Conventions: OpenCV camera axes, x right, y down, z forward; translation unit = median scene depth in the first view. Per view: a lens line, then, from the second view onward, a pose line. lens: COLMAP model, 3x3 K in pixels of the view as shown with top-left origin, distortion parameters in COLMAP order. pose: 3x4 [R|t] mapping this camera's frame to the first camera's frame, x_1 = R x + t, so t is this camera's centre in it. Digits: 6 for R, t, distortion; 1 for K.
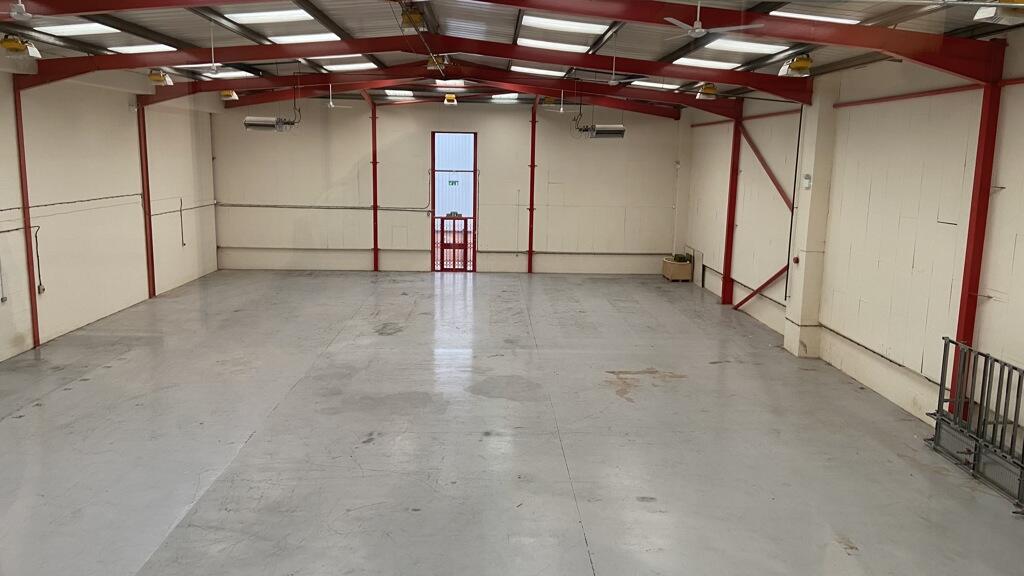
lens RADIAL K [[792.9, 0, 512.0], [0, 792.9, 288.0], [0, 0, 1]] dist [0.081950, 0.000517]
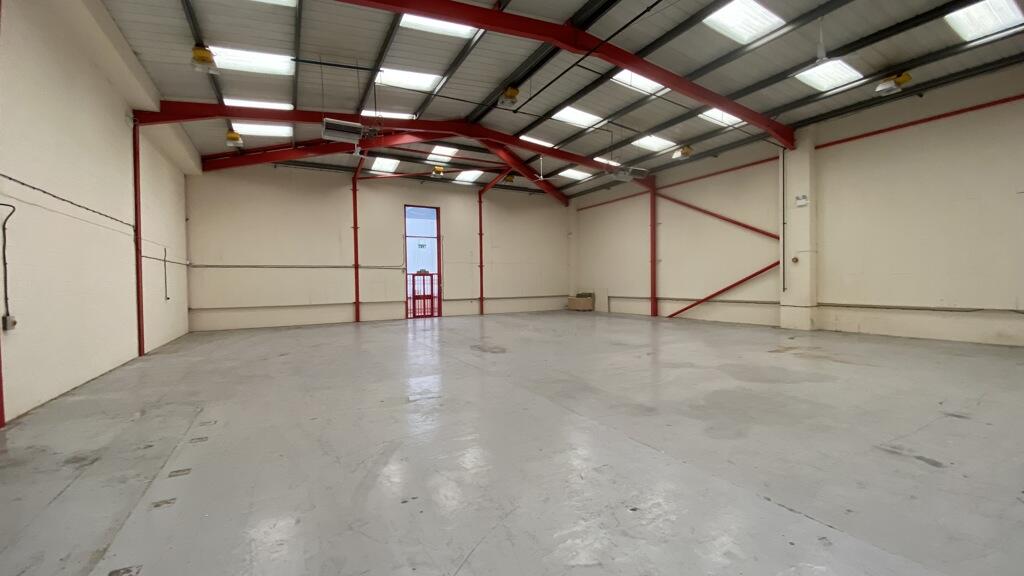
lens RADIAL K [[414.5, 0, 513.4], [0, 414.5, 295.9], [0, 0, 1]] dist [0.015095, -0.017187]
pose [[0.886770, -0.045772, 0.459938, -0.248419], [0.108219, 0.987986, -0.110326, 0.032260], [-0.449363, 0.147607, 0.881070, 0.371179]]
